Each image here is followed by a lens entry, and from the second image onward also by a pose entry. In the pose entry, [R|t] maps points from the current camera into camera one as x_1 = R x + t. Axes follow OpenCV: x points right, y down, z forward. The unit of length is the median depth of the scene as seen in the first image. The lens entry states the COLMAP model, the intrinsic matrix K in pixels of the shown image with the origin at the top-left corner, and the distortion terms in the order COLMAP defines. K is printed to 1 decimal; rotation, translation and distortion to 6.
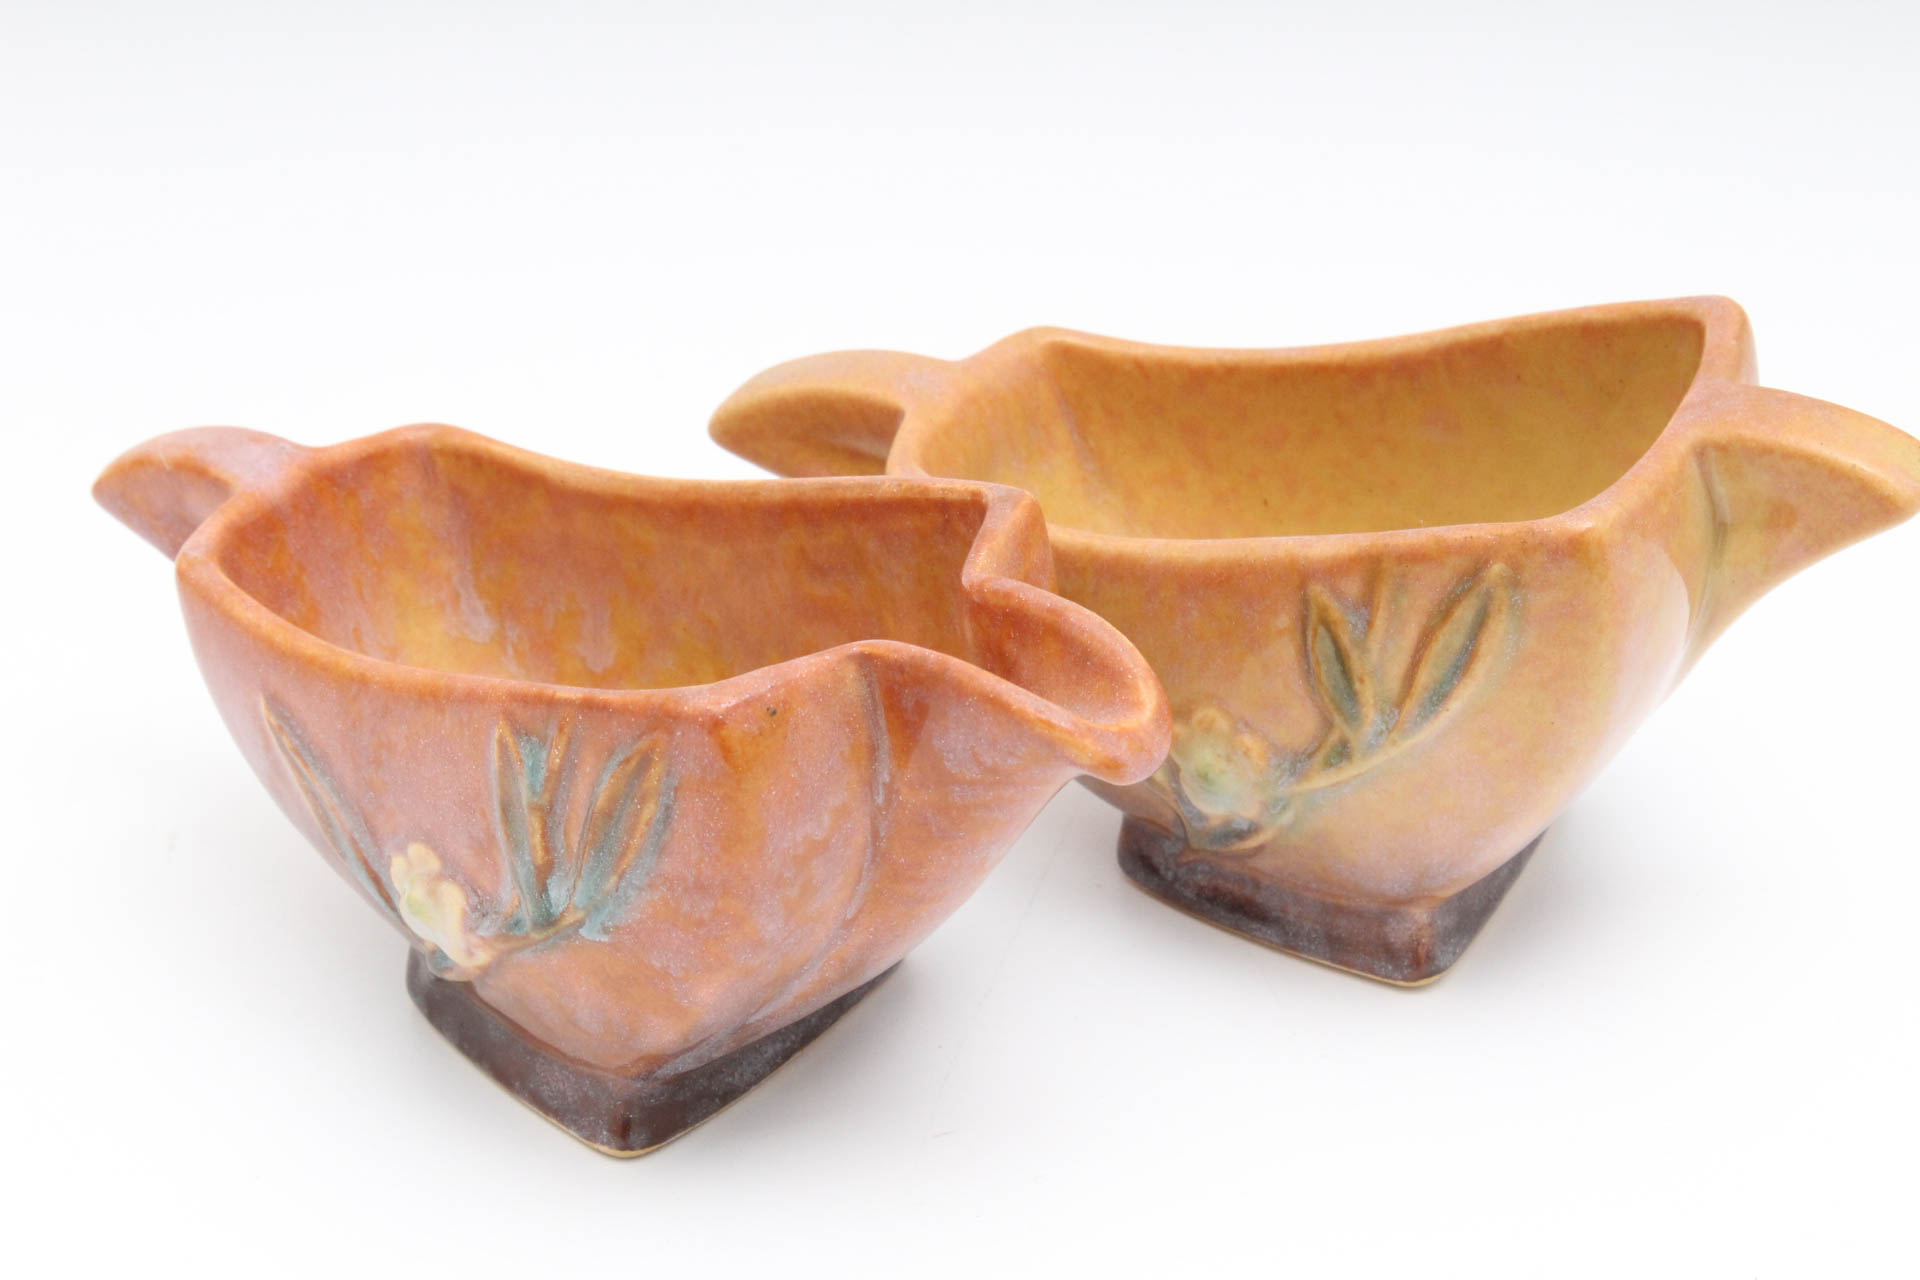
lens RADIAL K [[4559.8, 0, 968.5], [0, 4559.8, 630.4], [0, 0, 1]] dist [0.077924, 0.000000]
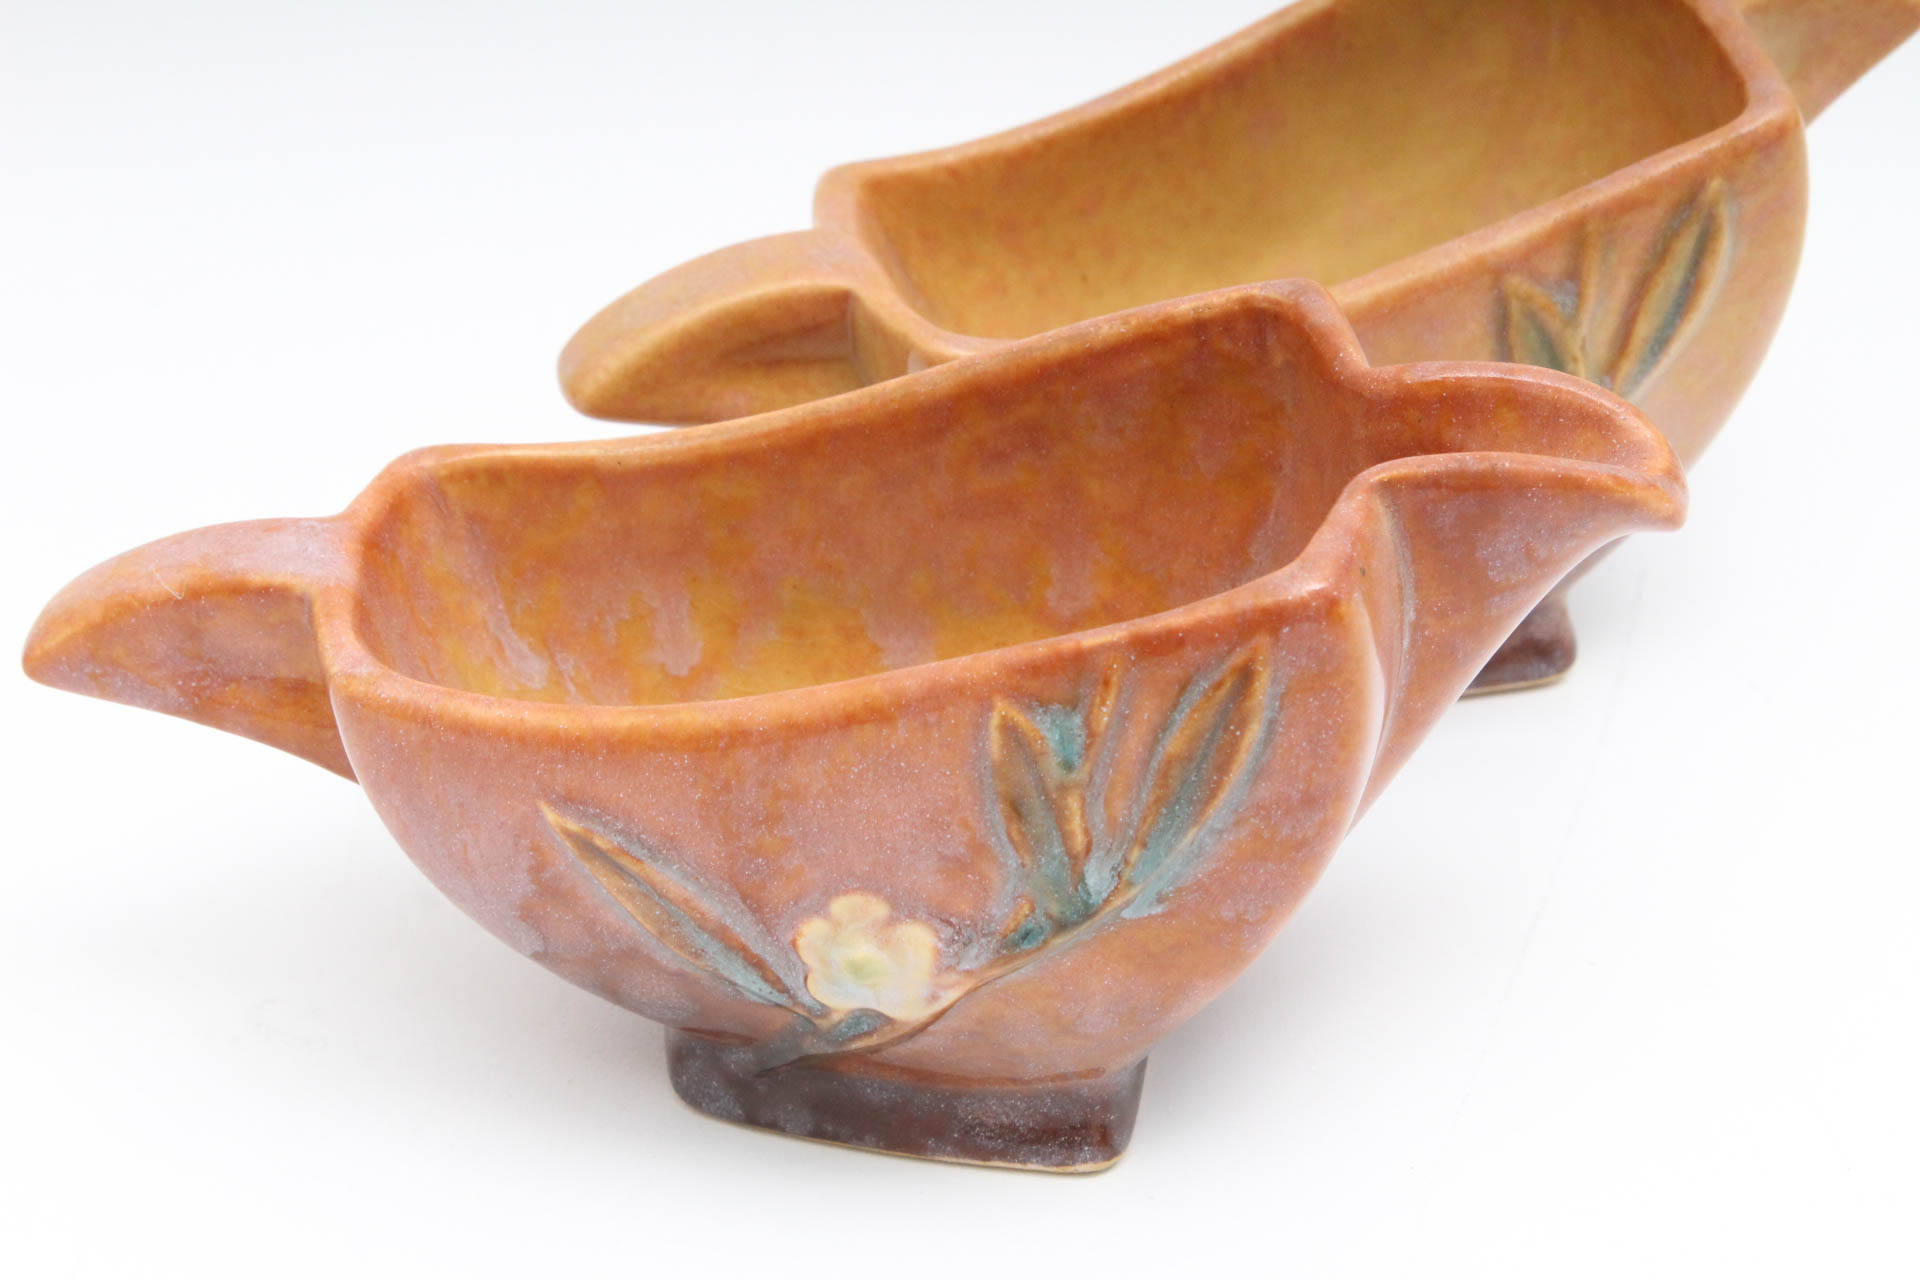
lens RADIAL K [[4559.8, 0, 961.8], [0, 4559.8, 651.4], [0, 0, 1]] dist [0.077924, 0.000000]
pose [[0.820290, -0.318606, 0.474990, -0.469065], [0.302853, 0.946453, 0.111830, -0.078629], [-0.485185, 0.052119, 0.872857, 0.264386]]
